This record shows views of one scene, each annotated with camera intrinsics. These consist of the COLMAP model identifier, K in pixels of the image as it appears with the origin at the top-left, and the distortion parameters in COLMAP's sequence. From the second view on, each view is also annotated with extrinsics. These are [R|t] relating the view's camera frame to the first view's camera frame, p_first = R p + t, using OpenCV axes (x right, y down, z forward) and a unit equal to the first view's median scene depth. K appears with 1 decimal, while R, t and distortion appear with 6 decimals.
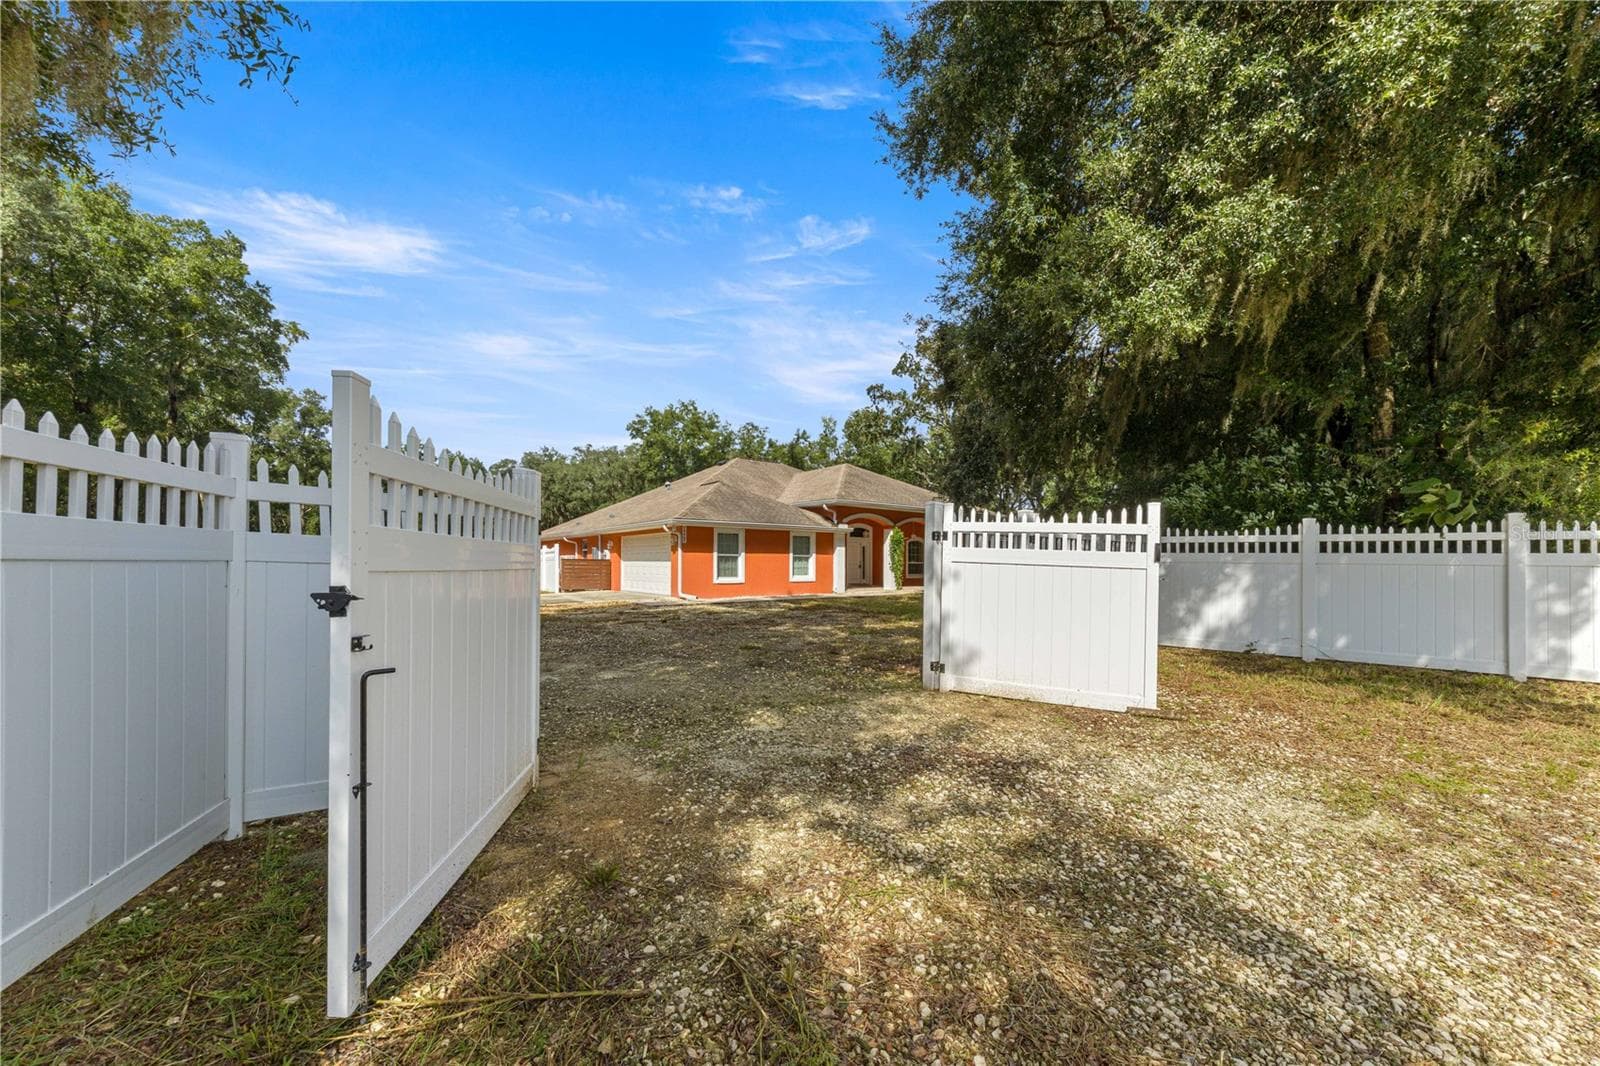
lens RADIAL K [[678.2, 0, 820.2], [0, 678.2, 543.2], [0, 0, 1]] dist [-0.001061, -0.000216]
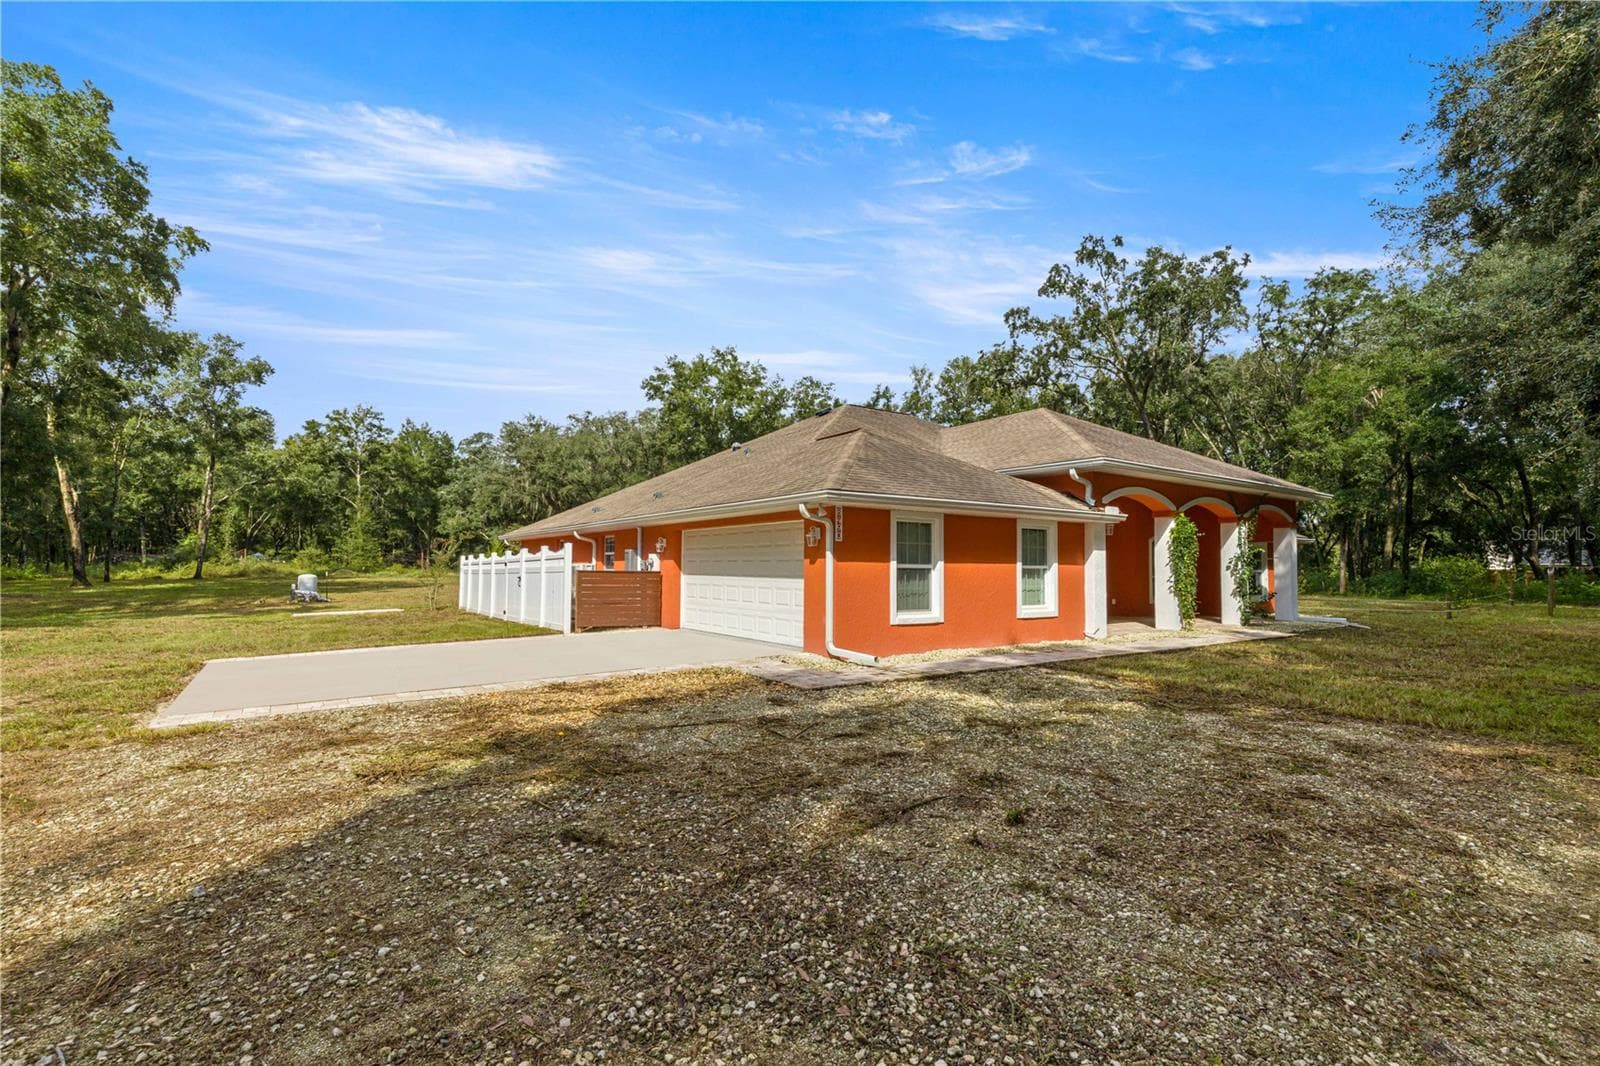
lens RADIAL K [[819.4, 0, 805.9], [0, 819.4, 494.2], [0, 0, 1]] dist [0.002274, 0.000023]
pose [[0.998619, -0.001585, -0.052505, -0.070808], [-0.001556, 0.998213, -0.059739, 0.000376], [0.052506, 0.059739, 0.996832, 0.152317]]
